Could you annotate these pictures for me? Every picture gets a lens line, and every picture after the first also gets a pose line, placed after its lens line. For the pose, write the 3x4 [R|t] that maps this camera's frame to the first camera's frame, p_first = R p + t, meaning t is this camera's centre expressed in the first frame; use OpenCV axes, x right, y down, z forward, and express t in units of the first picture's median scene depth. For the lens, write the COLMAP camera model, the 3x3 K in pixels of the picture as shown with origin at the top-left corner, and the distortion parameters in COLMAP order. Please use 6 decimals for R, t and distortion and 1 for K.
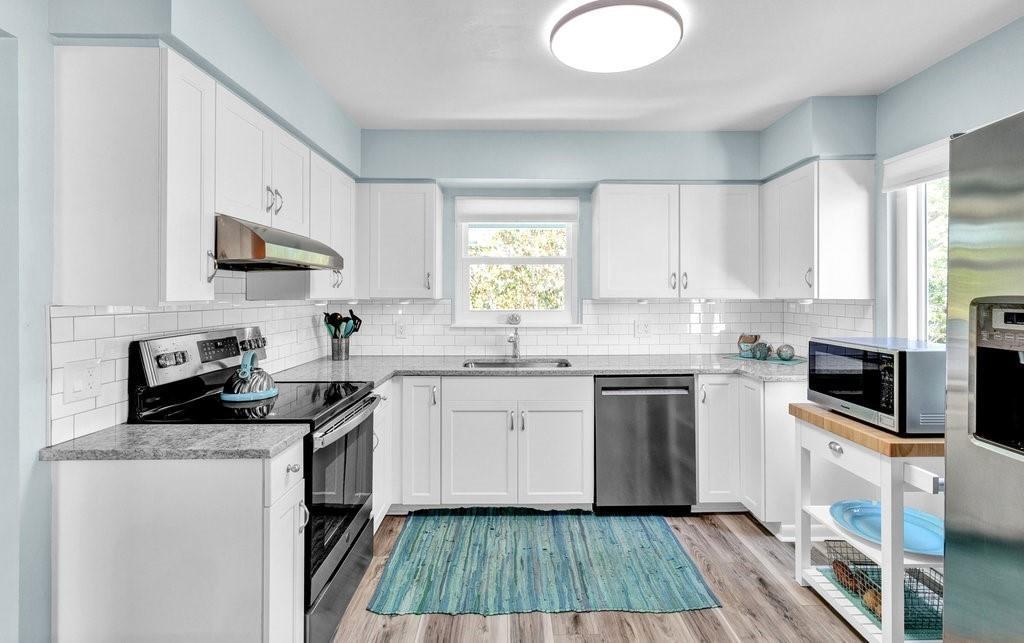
lens RADIAL K [[478.3, 0, 512.3], [0, 478.3, 294.0], [0, 0, 1]] dist [0.000836, 0.000143]
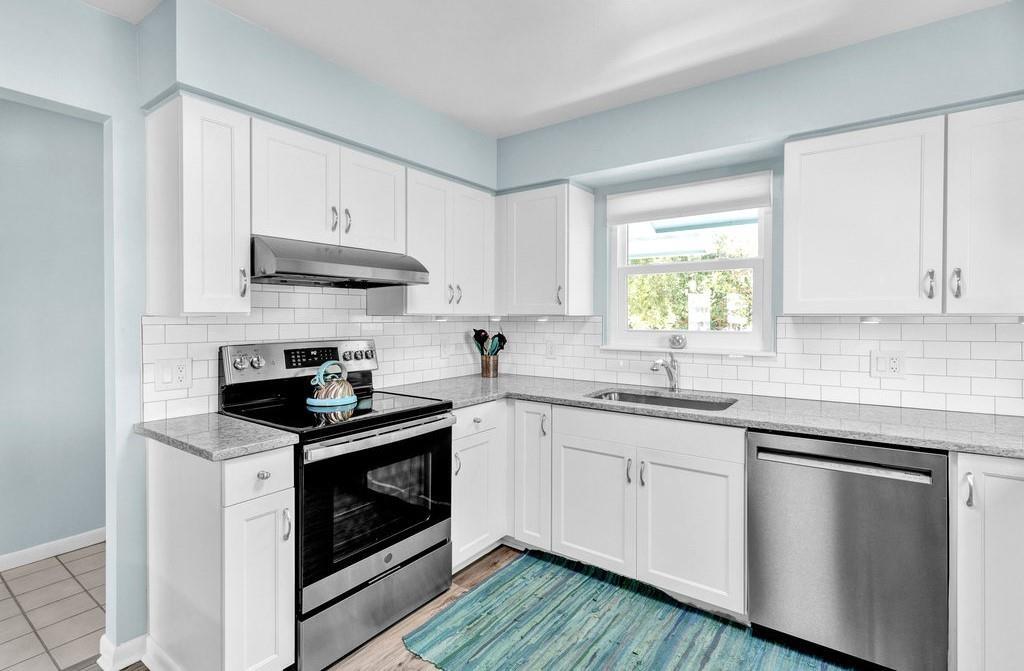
lens RADIAL K [[475.7, 0, 512.3], [0, 475.7, 322.2], [0, 0, 1]] dist [0.000958, 0.000170]
pose [[0.805921, 0.007673, -0.591973, 0.303666], [-0.000016, 0.999916, 0.012940, 0.012467], [0.592023, -0.010419, 0.805854, 0.265412]]
